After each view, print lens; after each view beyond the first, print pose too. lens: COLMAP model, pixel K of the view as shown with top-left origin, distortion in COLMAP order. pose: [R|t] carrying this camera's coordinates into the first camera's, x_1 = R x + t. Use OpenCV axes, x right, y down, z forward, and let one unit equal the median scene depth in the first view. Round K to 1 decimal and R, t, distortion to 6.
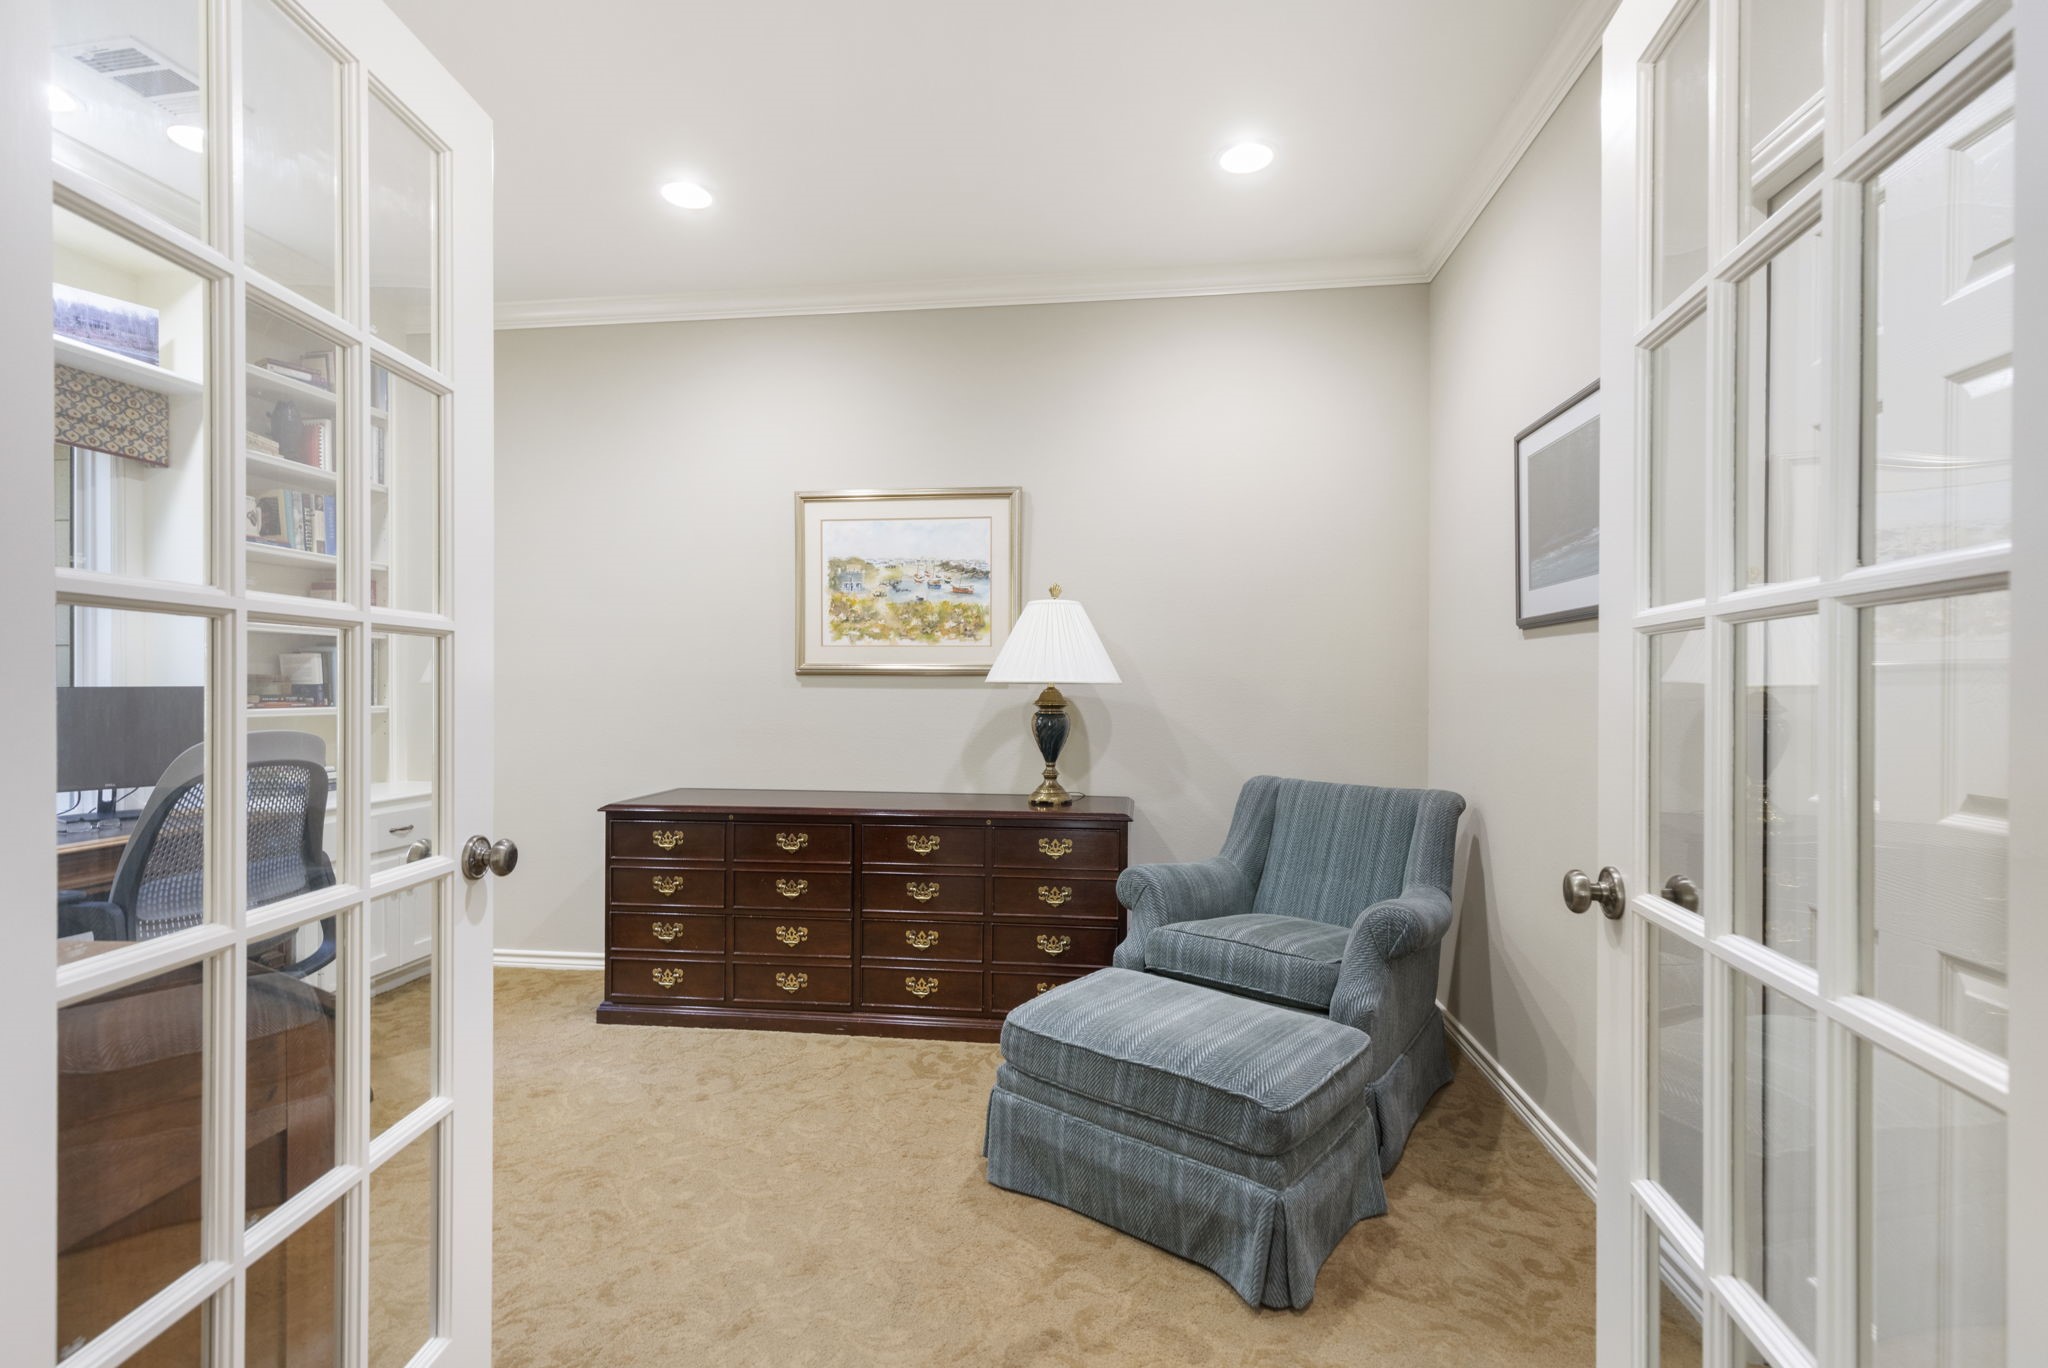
lens RADIAL K [[935.3, 0, 1020.7], [0, 935.3, 680.0], [0, 0, 1]] dist [0.003357, 0.000161]
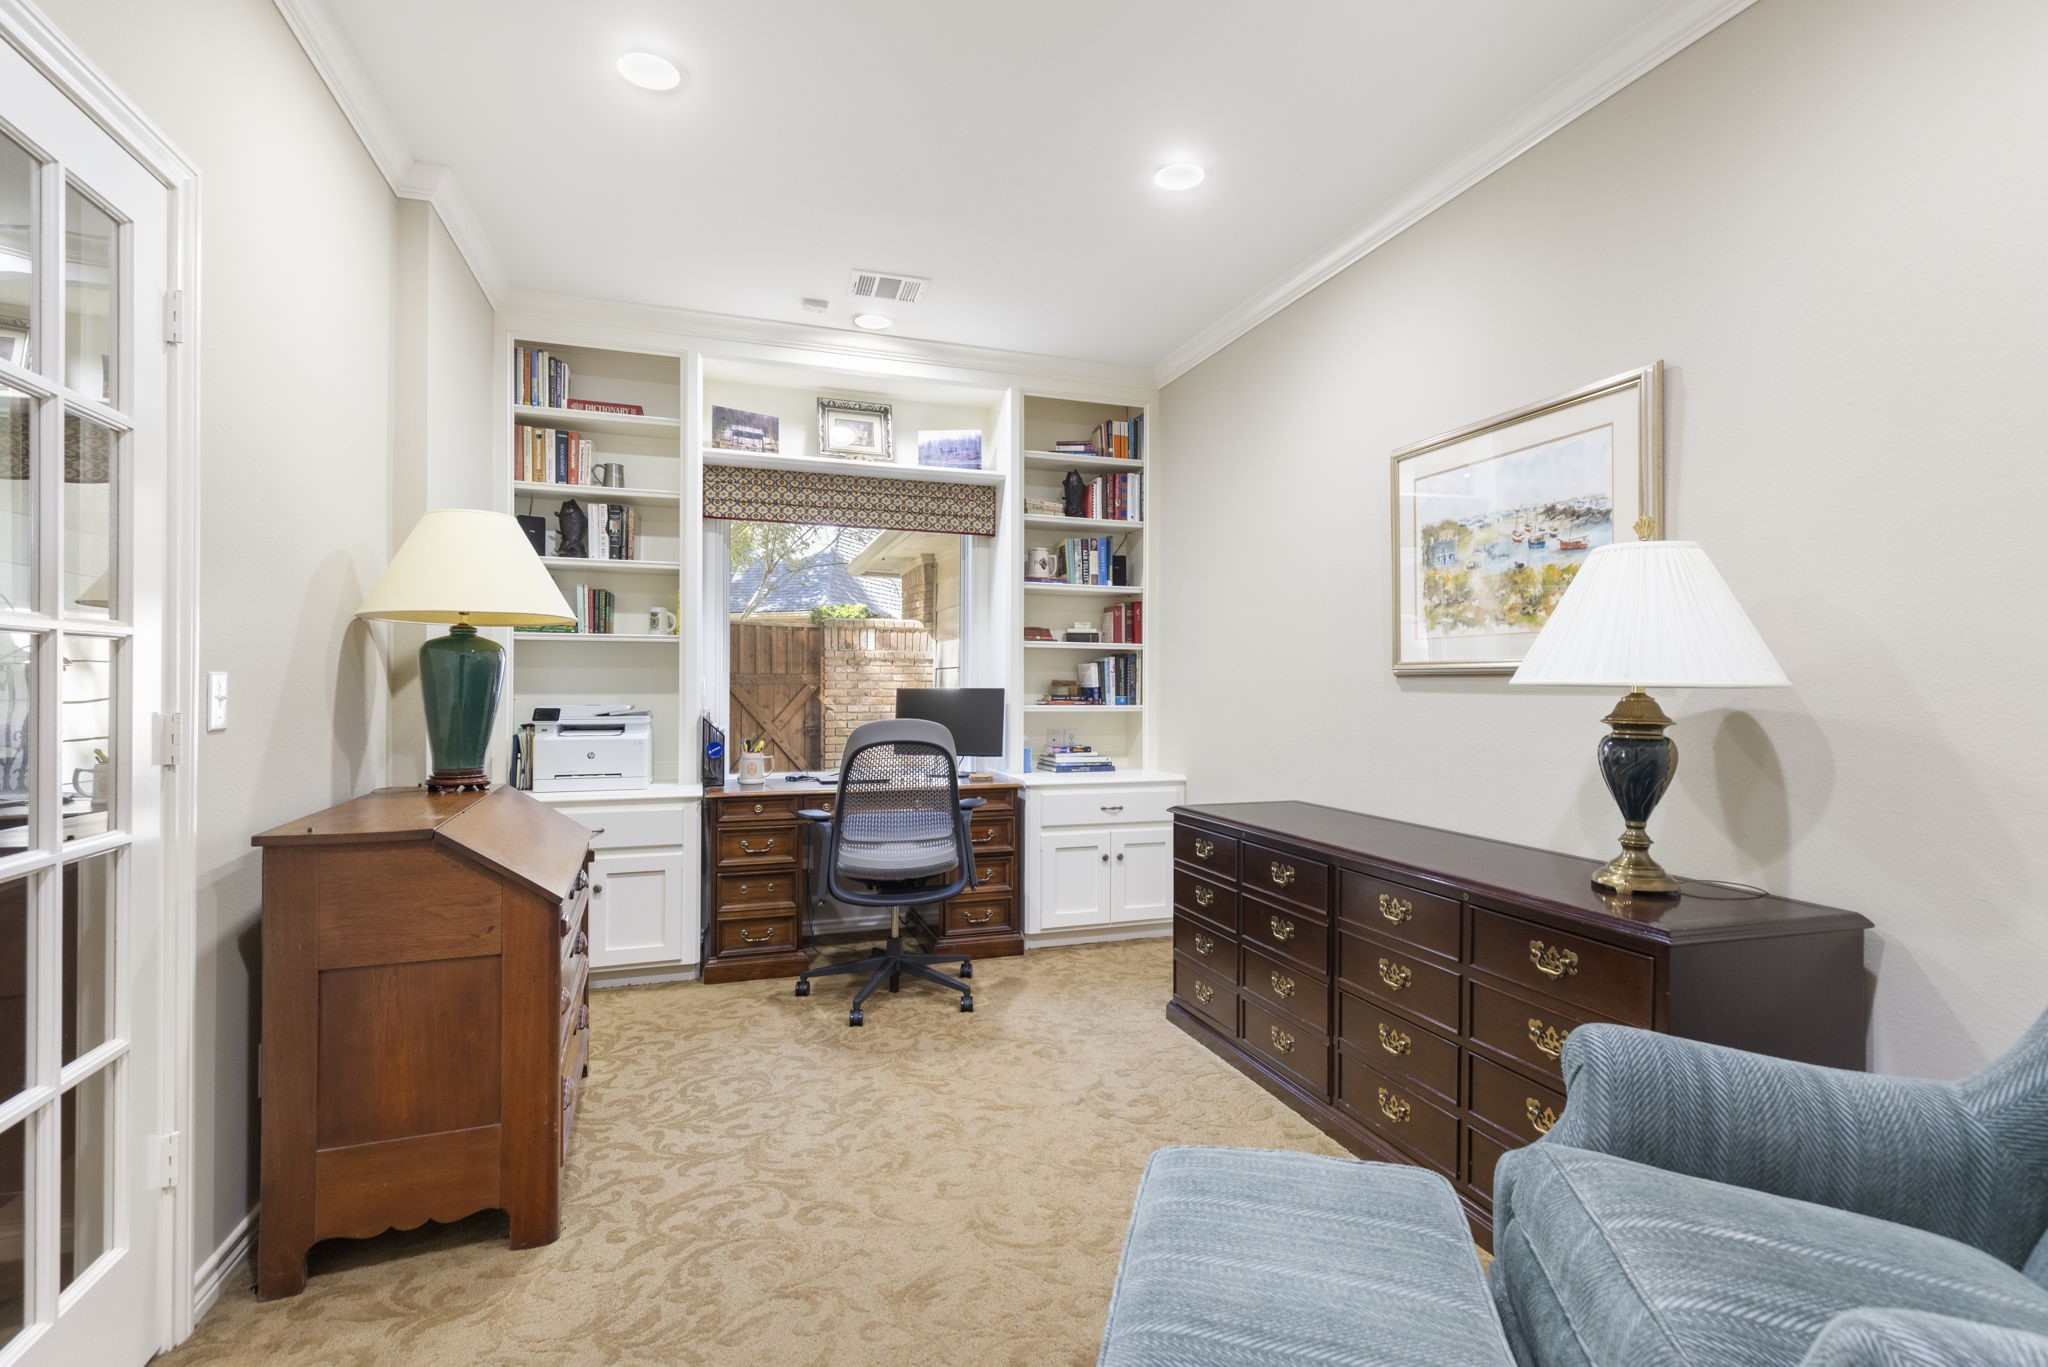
lens RADIAL K [[935.3, 0, 1020.7], [0, 935.3, 679.5], [0, 0, 1]] dist [0.003357, 0.000161]
pose [[0.437473, -0.006068, -0.899211, 0.358170], [-0.001313, 0.999972, -0.007387, 0.003780], [0.899230, 0.004412, 0.437453, 0.364388]]
